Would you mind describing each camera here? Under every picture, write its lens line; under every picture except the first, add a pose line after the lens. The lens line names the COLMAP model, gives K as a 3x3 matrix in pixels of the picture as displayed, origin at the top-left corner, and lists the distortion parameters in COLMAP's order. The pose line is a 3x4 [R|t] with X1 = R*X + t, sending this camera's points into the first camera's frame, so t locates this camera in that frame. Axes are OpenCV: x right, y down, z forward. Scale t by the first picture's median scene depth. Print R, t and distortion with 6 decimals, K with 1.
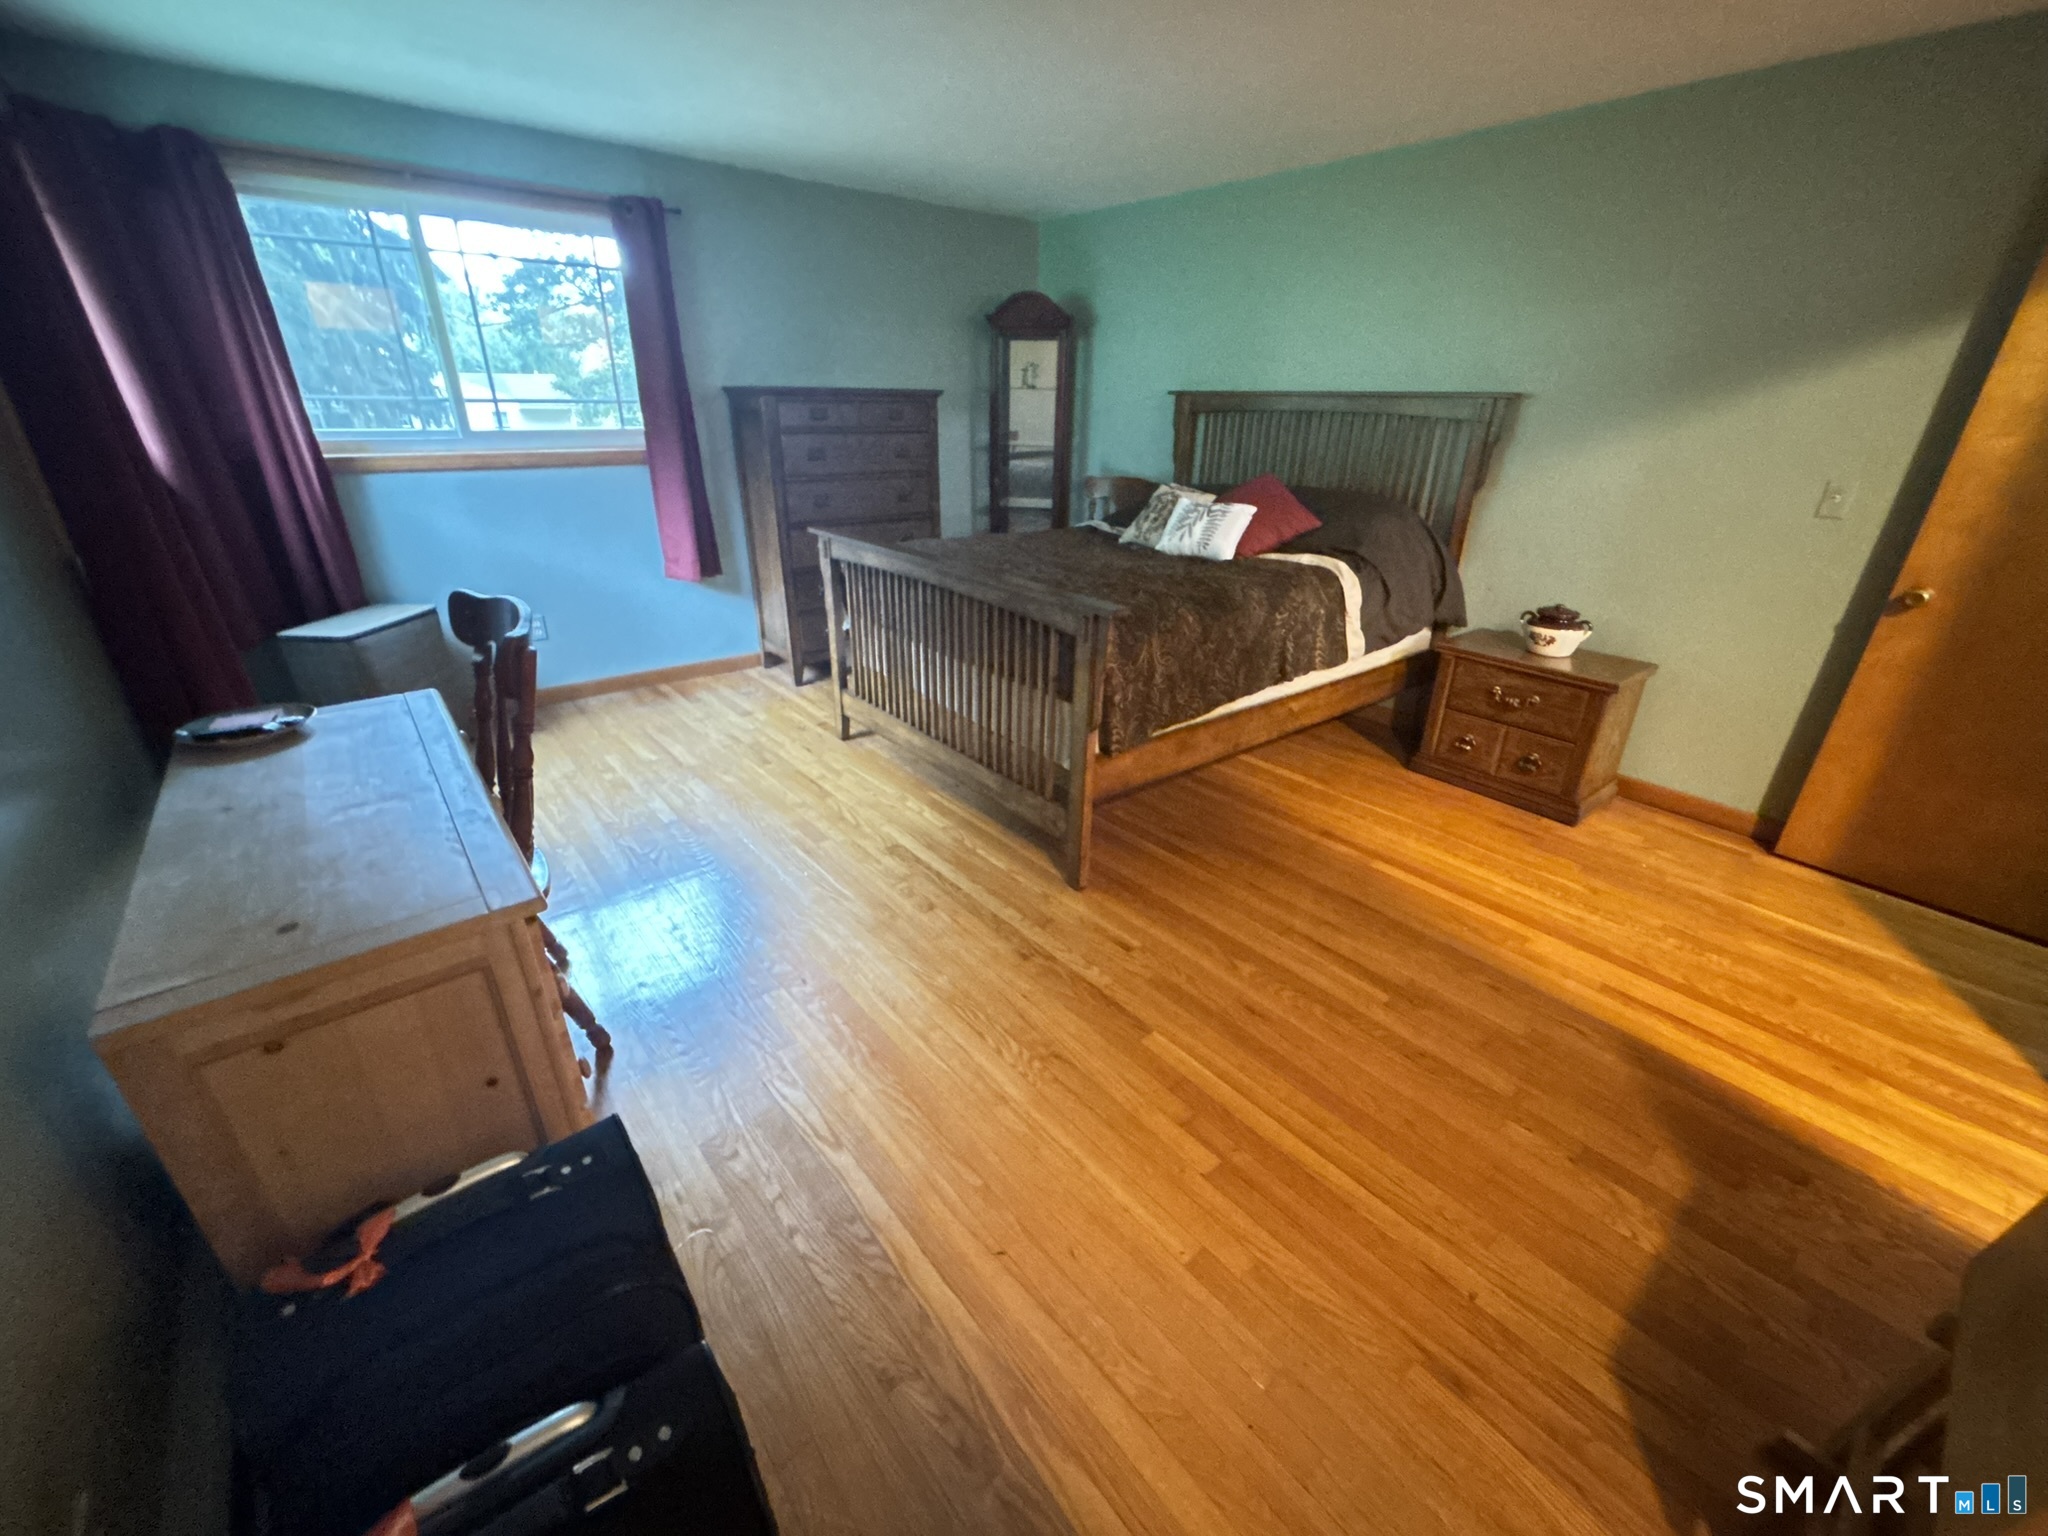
lens RADIAL K [[820.0, 0, 1012.2], [0, 820.0, 777.7], [0, 0, 1]] dist [-0.001275, 0.000678]
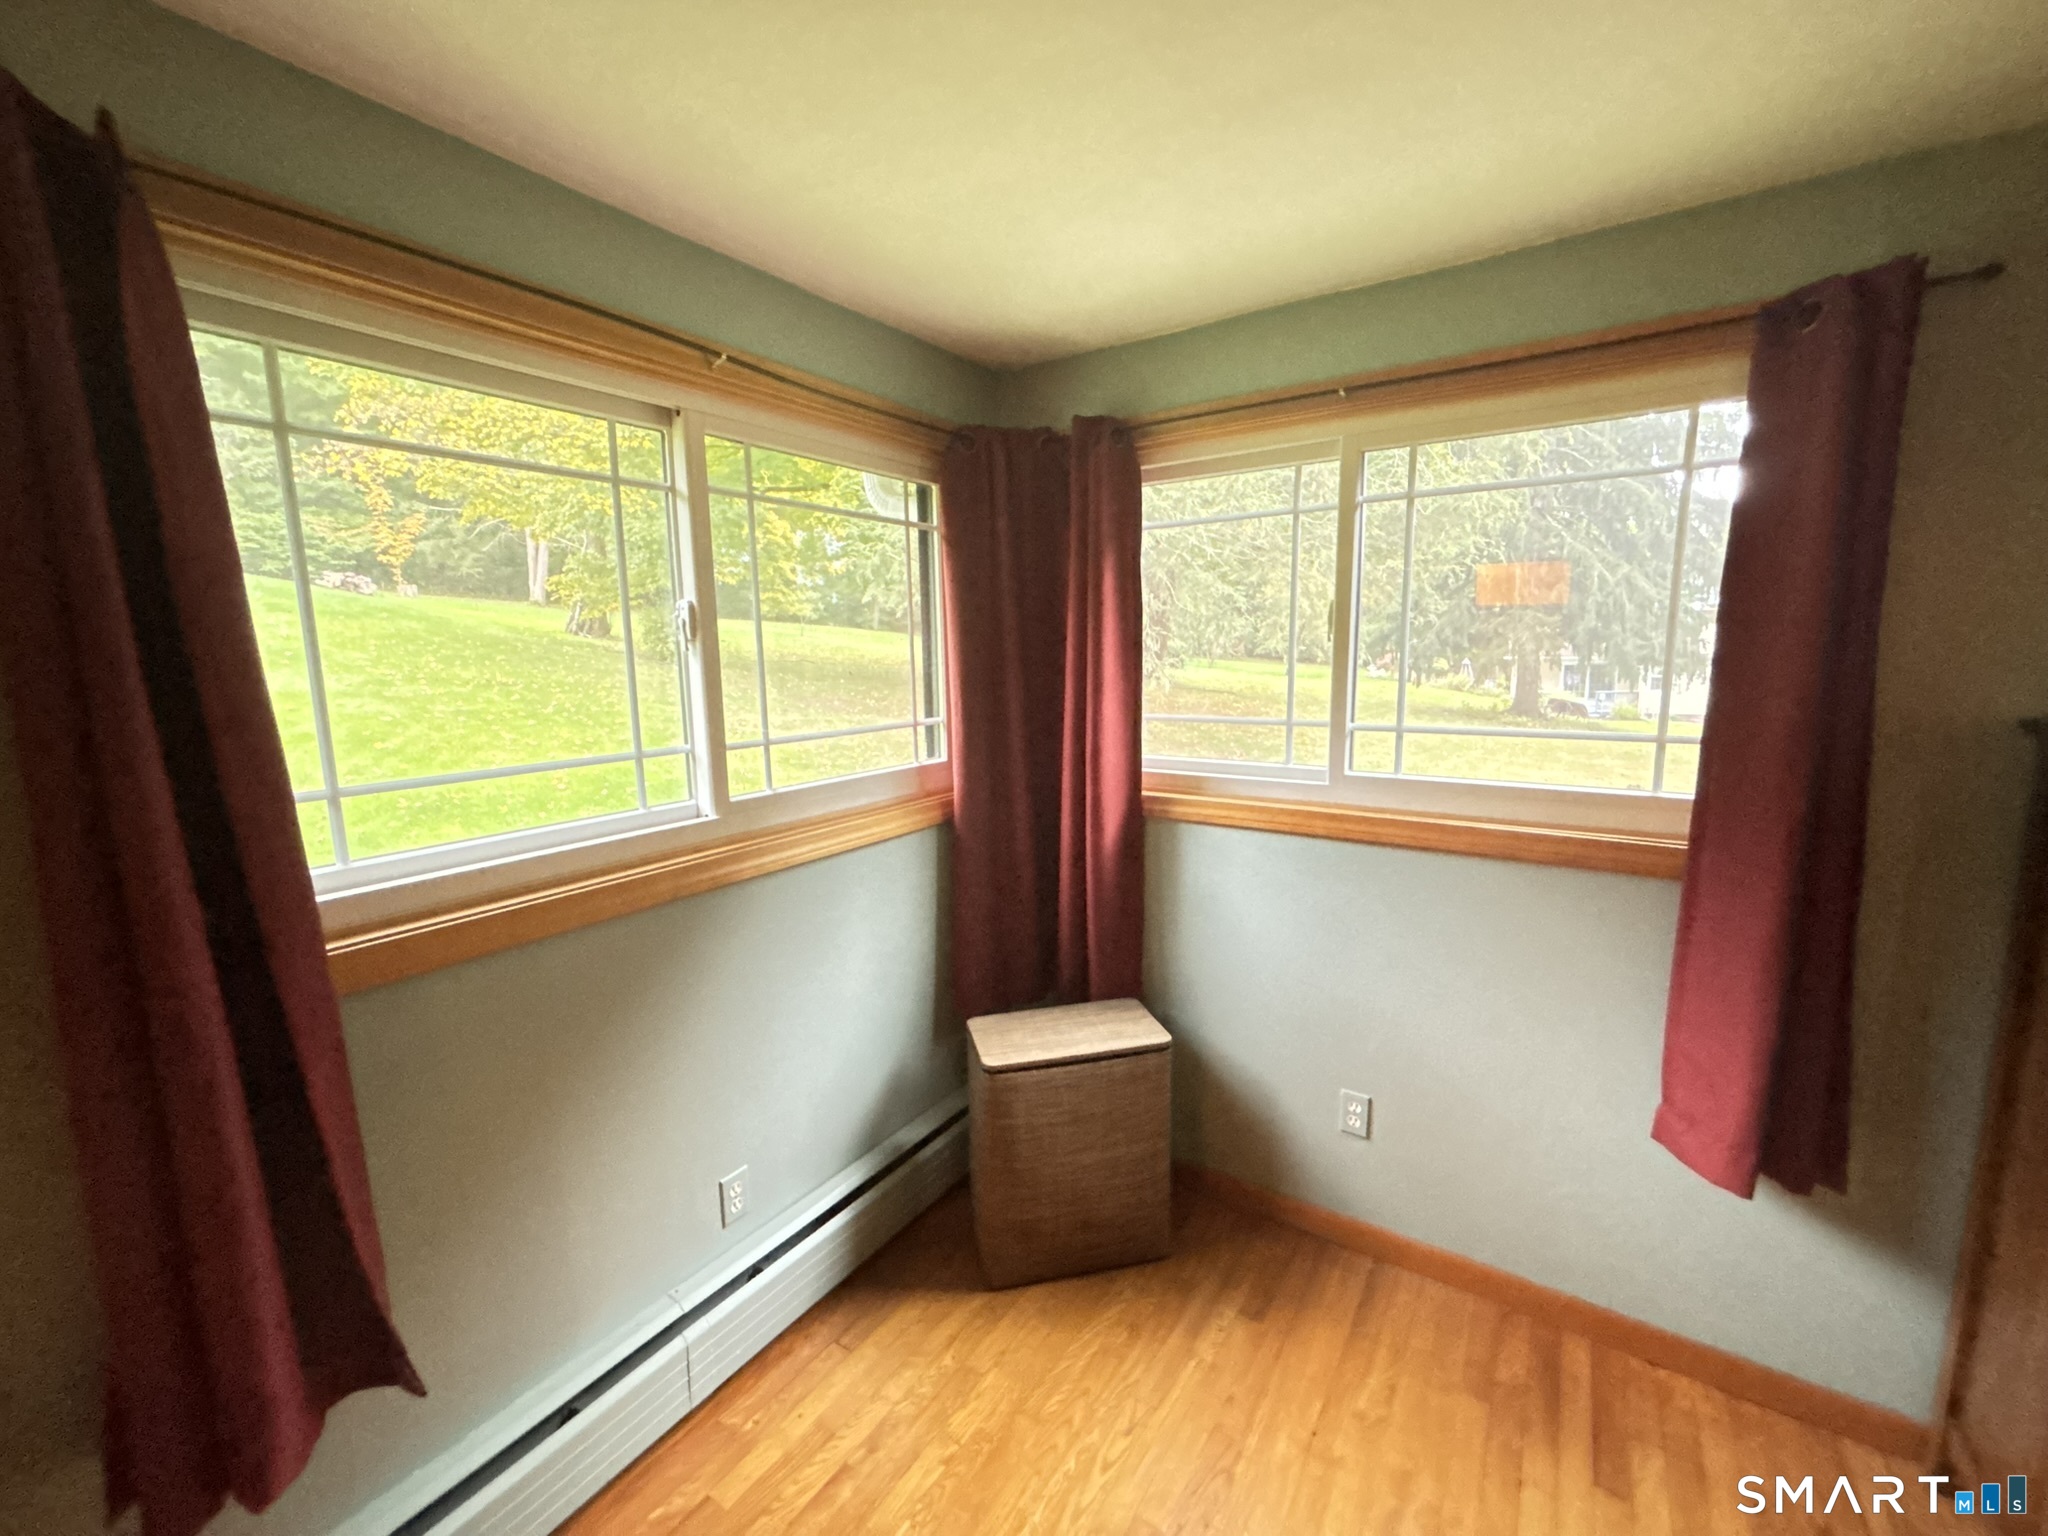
lens RADIAL K [[820.0, 0, 1019.6], [0, 820.0, 770.6], [0, 0, 1]] dist [-0.001275, 0.000678]
pose [[0.282472, 0.122602, -0.951409, -0.191288], [-0.382785, 0.923822, 0.005399, -0.391345], [0.879594, 0.362660, 0.307884, 0.707149]]
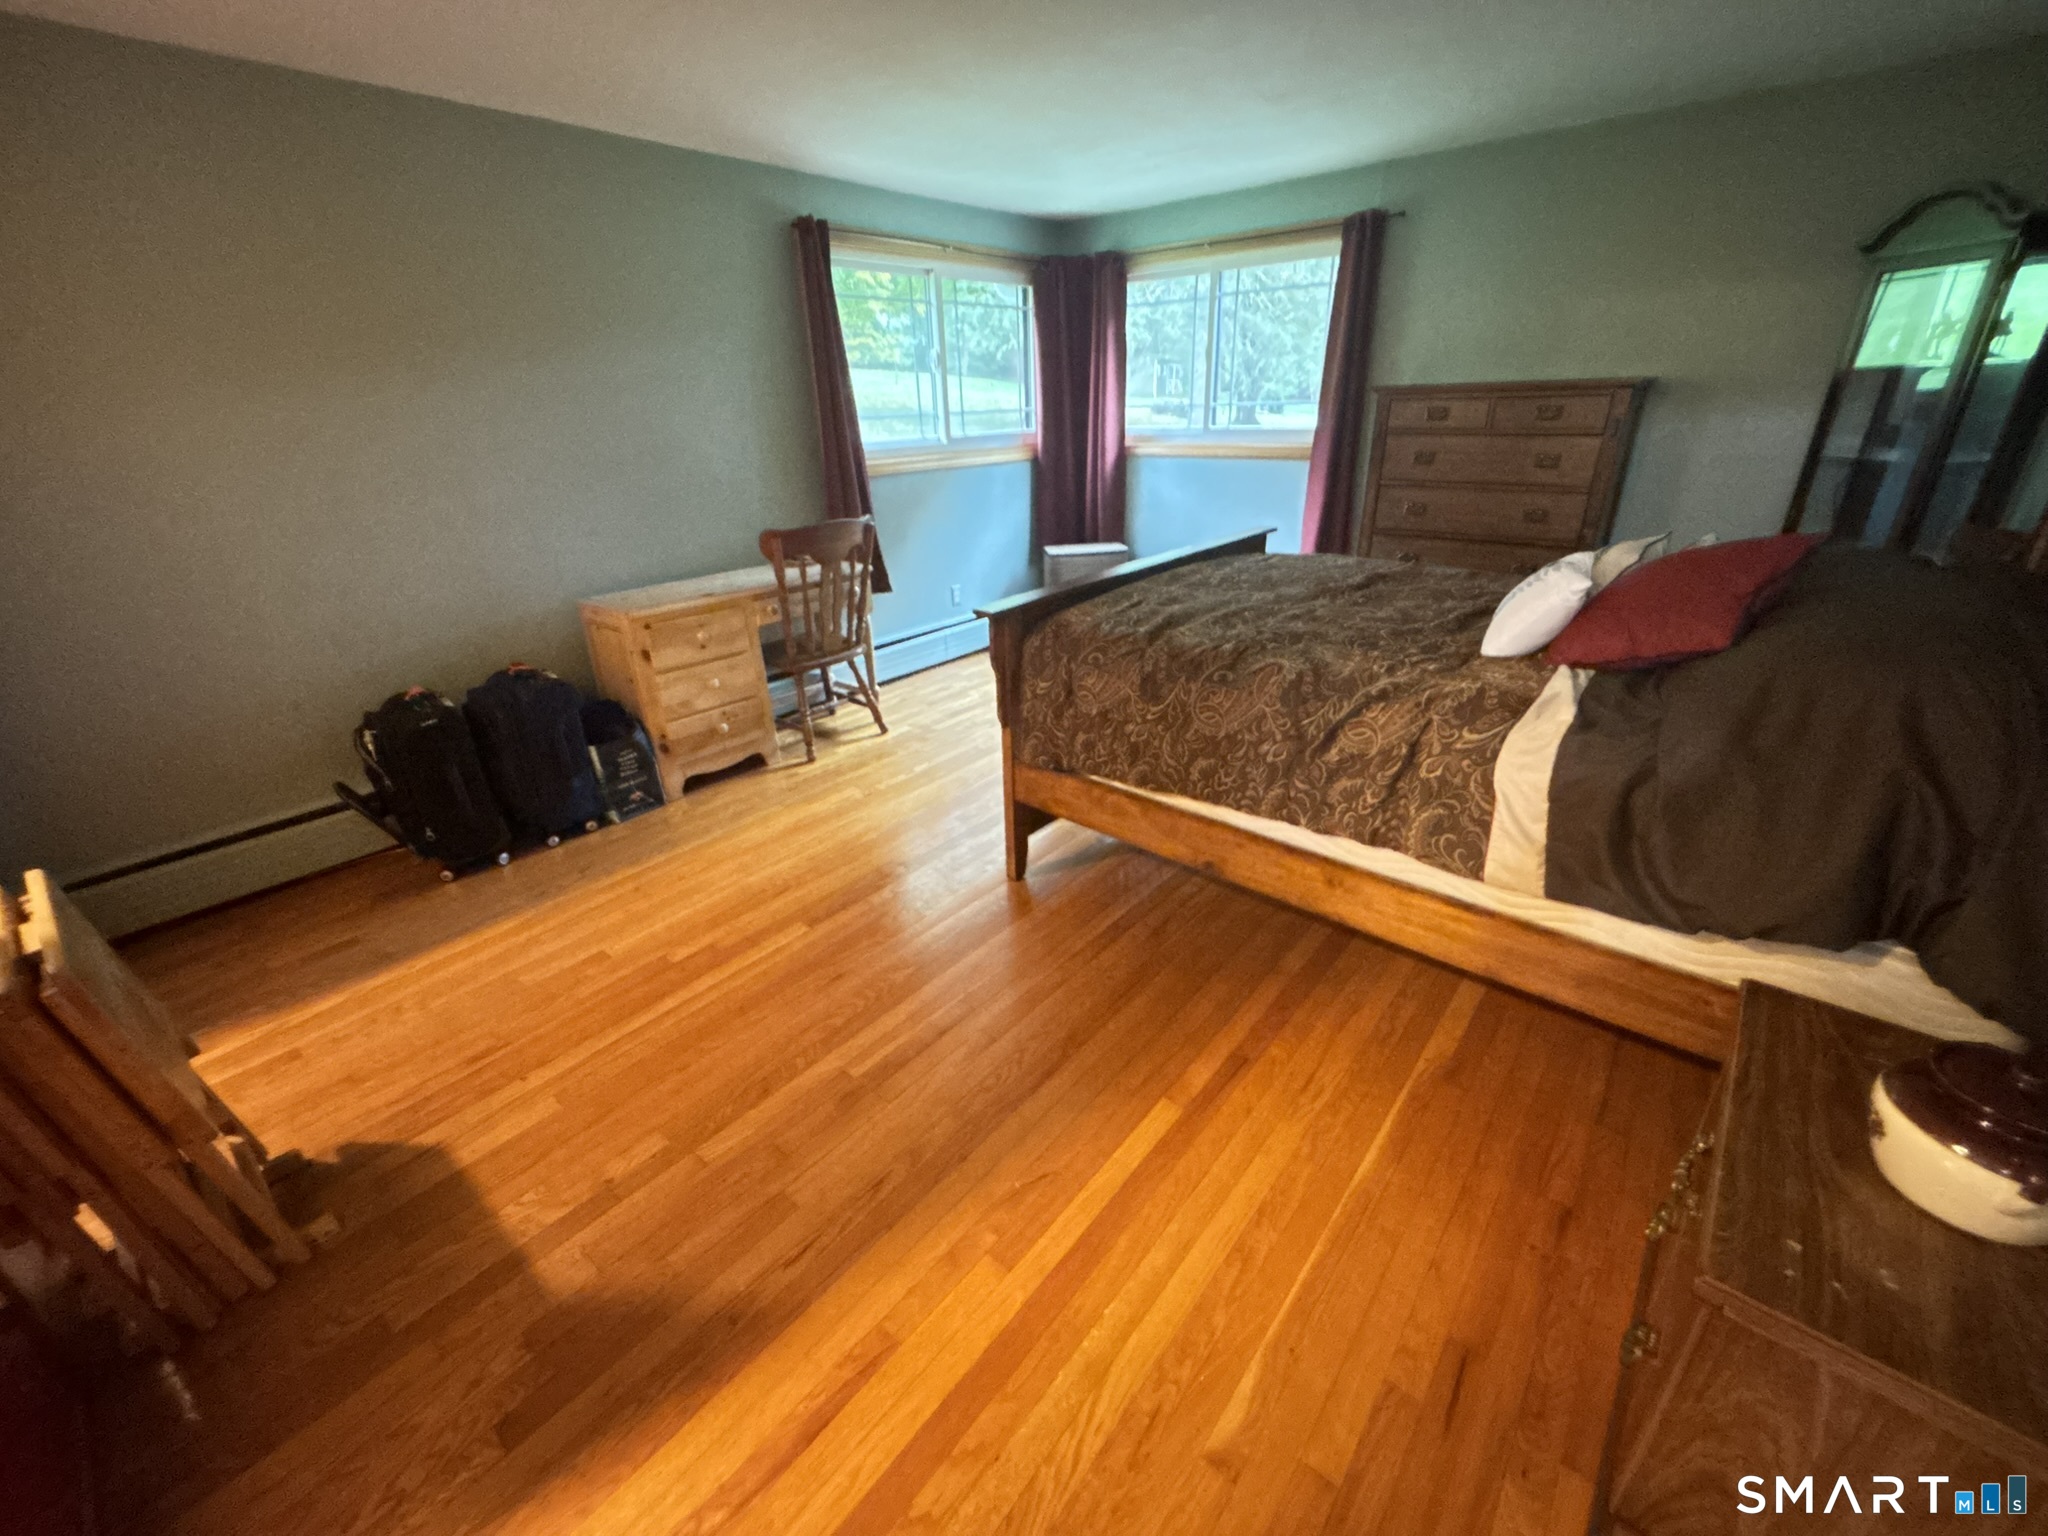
lens RADIAL K [[820.0, 0, 1025.2], [0, 820.0, 769.4], [0, 0, 1]] dist [-0.001275, 0.000678]
pose [[0.184913, 0.384914, -0.904239, 0.812156], [-0.382822, 0.875639, 0.294454, -0.248791], [0.905127, 0.291715, 0.309271, 0.550236]]
